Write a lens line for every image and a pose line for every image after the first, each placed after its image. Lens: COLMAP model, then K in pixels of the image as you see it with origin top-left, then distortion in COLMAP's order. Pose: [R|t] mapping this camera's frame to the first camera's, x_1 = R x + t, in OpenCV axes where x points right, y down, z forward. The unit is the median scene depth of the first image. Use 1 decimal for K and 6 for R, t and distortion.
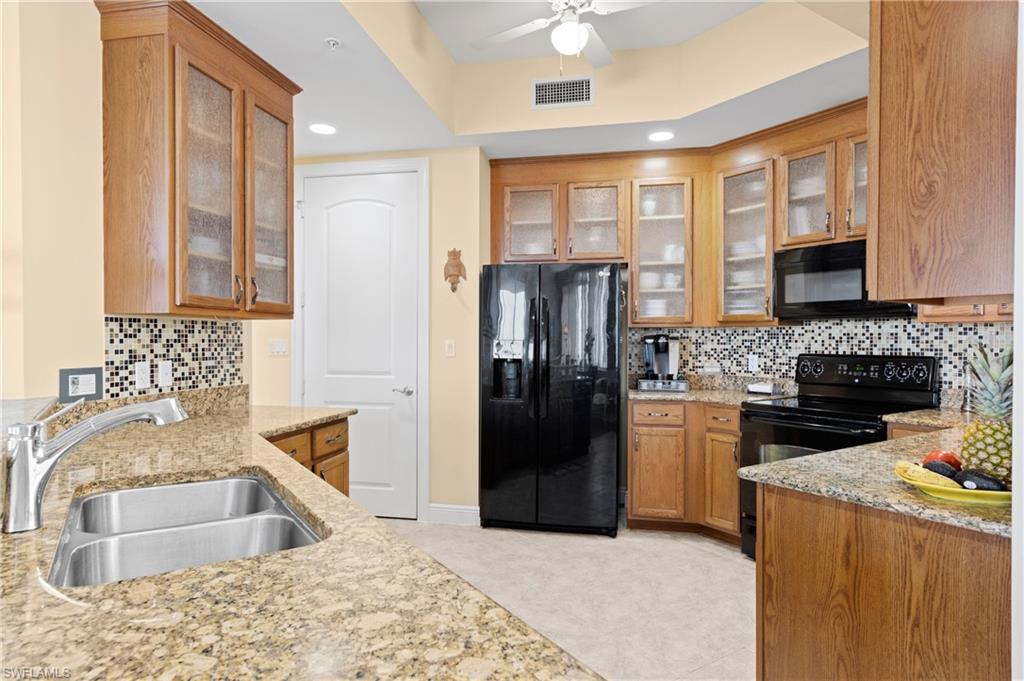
lens RADIAL K [[572.9, 0, 512.0], [0, 572.9, 340.5], [0, 0, 1]] dist [0.000975, 0.000407]
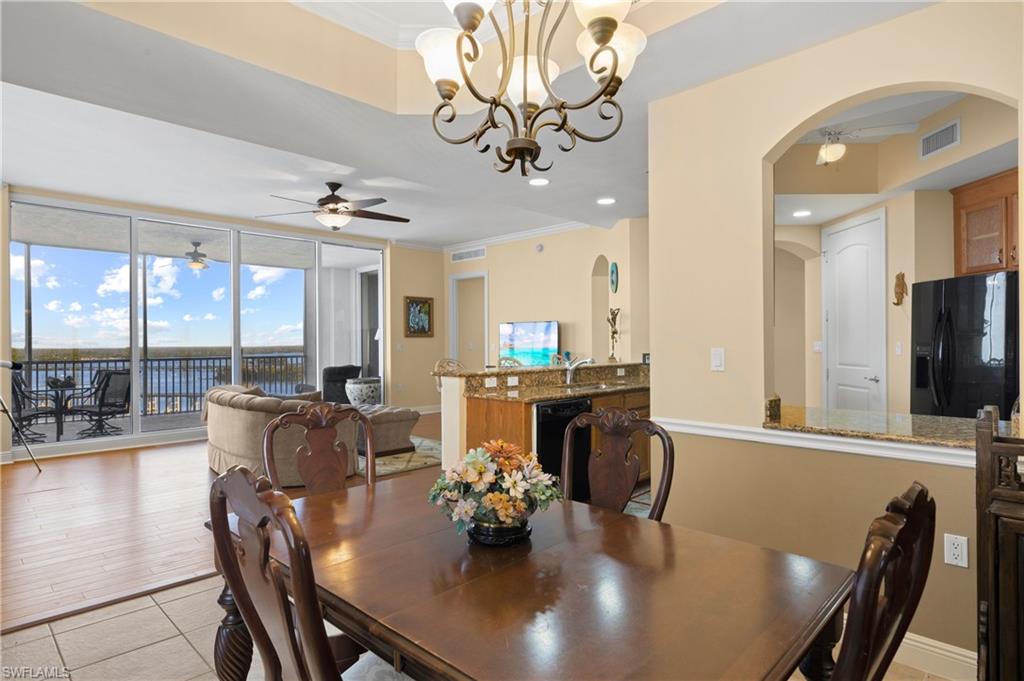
lens RADIAL K [[558.9, 0, 512.0], [0, 558.9, 340.5], [0, 0, 1]] dist [-0.001134, -0.000661]
pose [[0.213192, -0.017287, -0.976857, 0.948763], [0.007097, 0.999844, -0.016145, 0.010104], [0.976985, -0.003491, 0.213282, -0.143990]]
